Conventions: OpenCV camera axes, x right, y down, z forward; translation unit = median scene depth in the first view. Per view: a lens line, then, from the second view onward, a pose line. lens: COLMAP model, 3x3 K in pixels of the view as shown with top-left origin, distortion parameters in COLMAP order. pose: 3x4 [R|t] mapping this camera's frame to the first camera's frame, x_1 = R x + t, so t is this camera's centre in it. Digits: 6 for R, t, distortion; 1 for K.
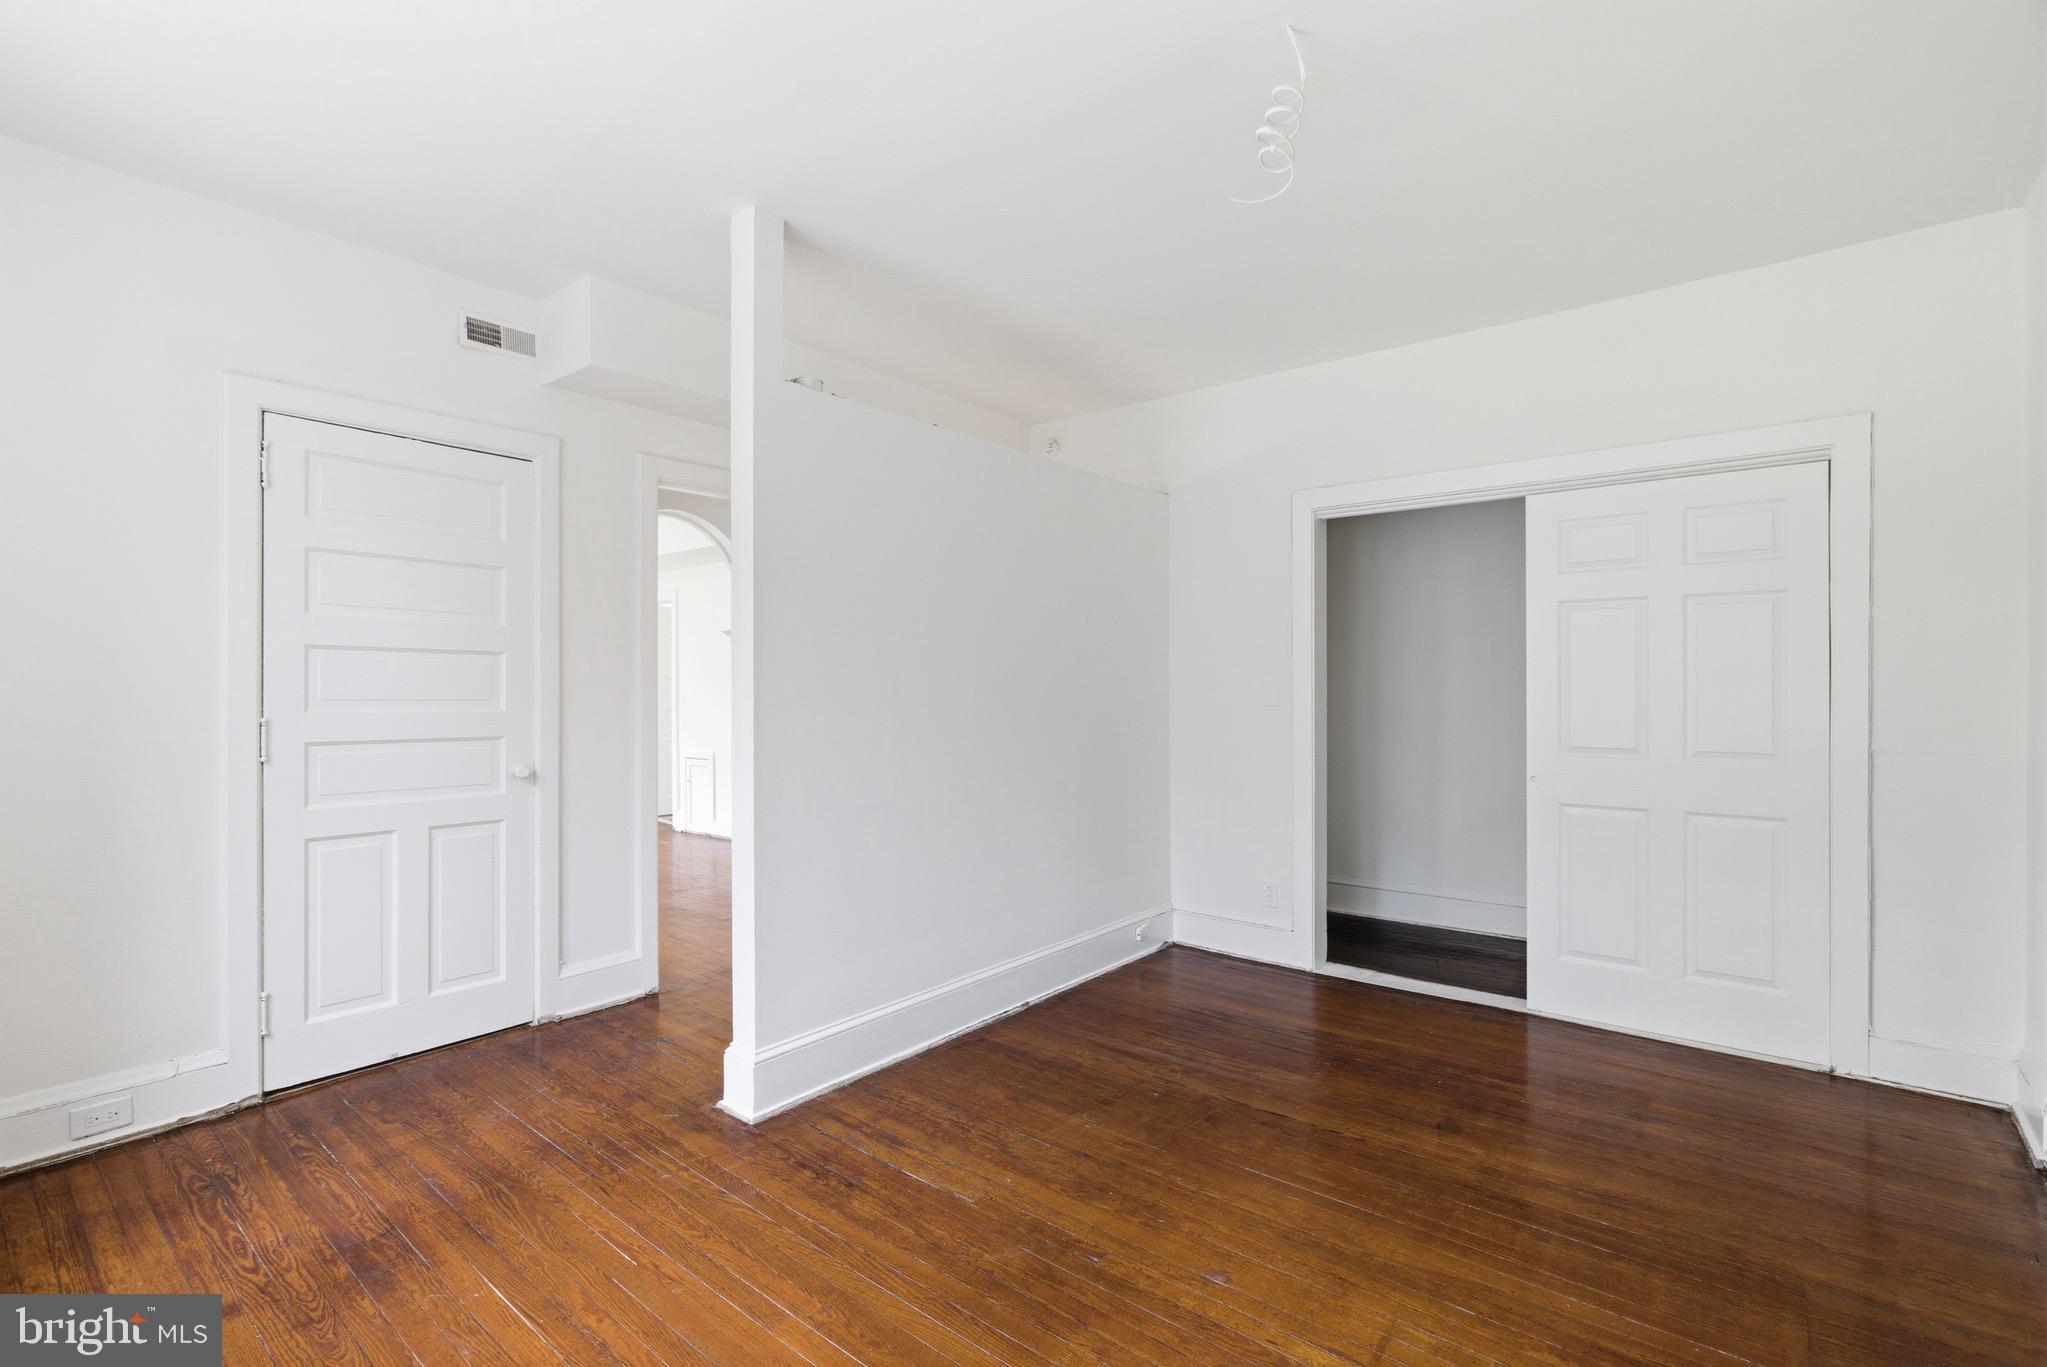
lens RADIAL K [[937.1, 0, 1024.6], [0, 937.1, 697.5], [0, 0, 1]] dist [-0.008546, 0.002591]
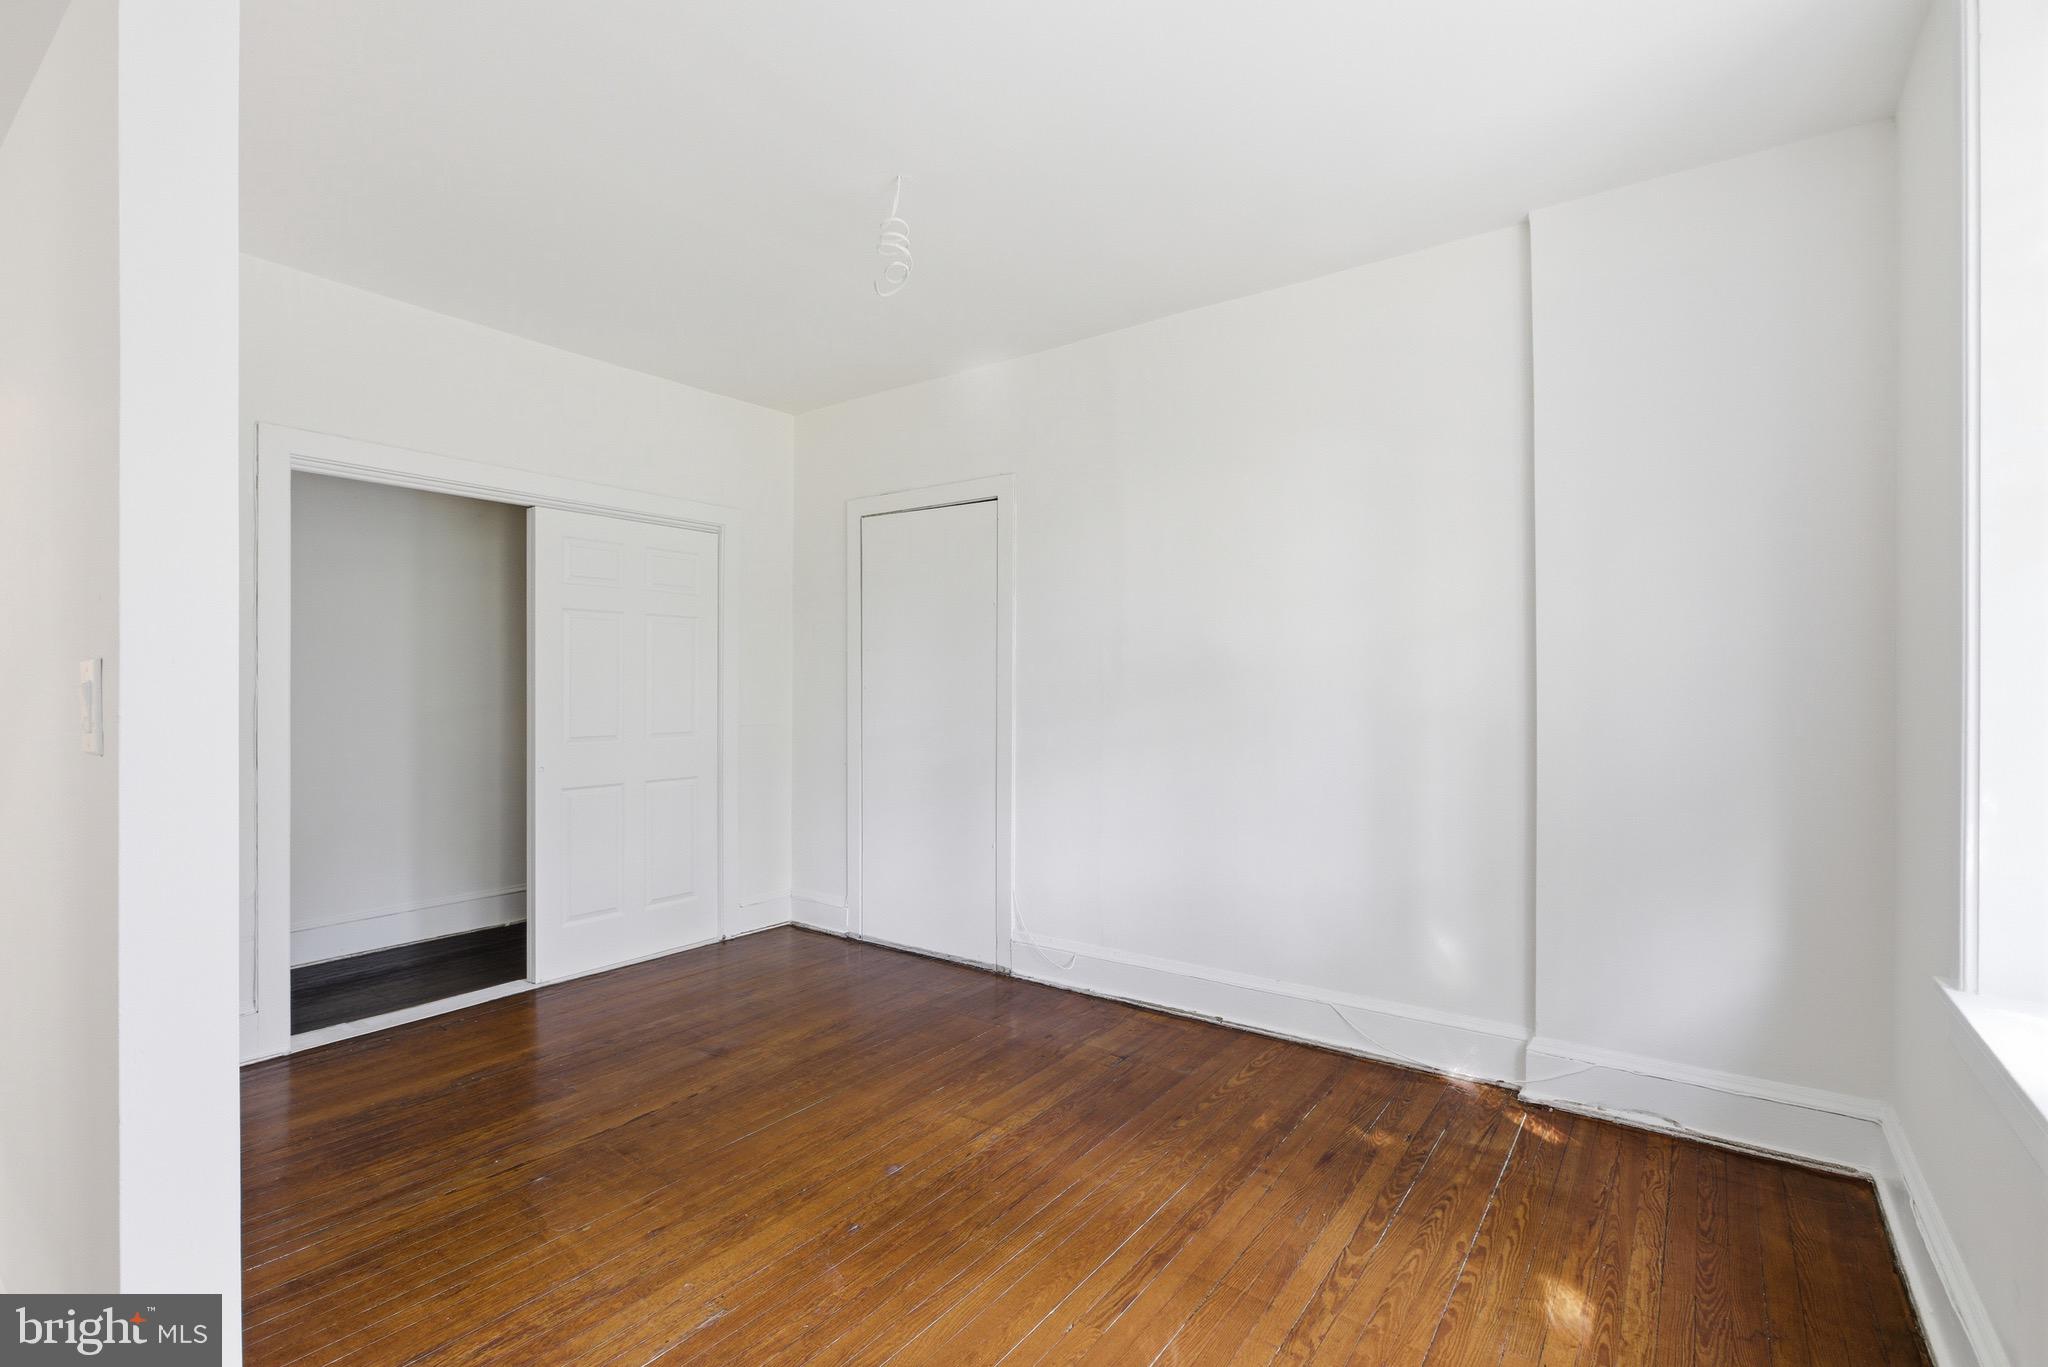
lens RADIAL K [[981.2, 0, 1005.7], [0, 981.2, 678.5], [0, 0, 1]] dist [-0.005519, -0.000242]
pose [[-0.071157, 0.009262, 0.997422, -0.791563], [0.011807, 0.999895, -0.008442, -0.001184], [-0.997395, 0.011176, -0.071259, 0.690490]]
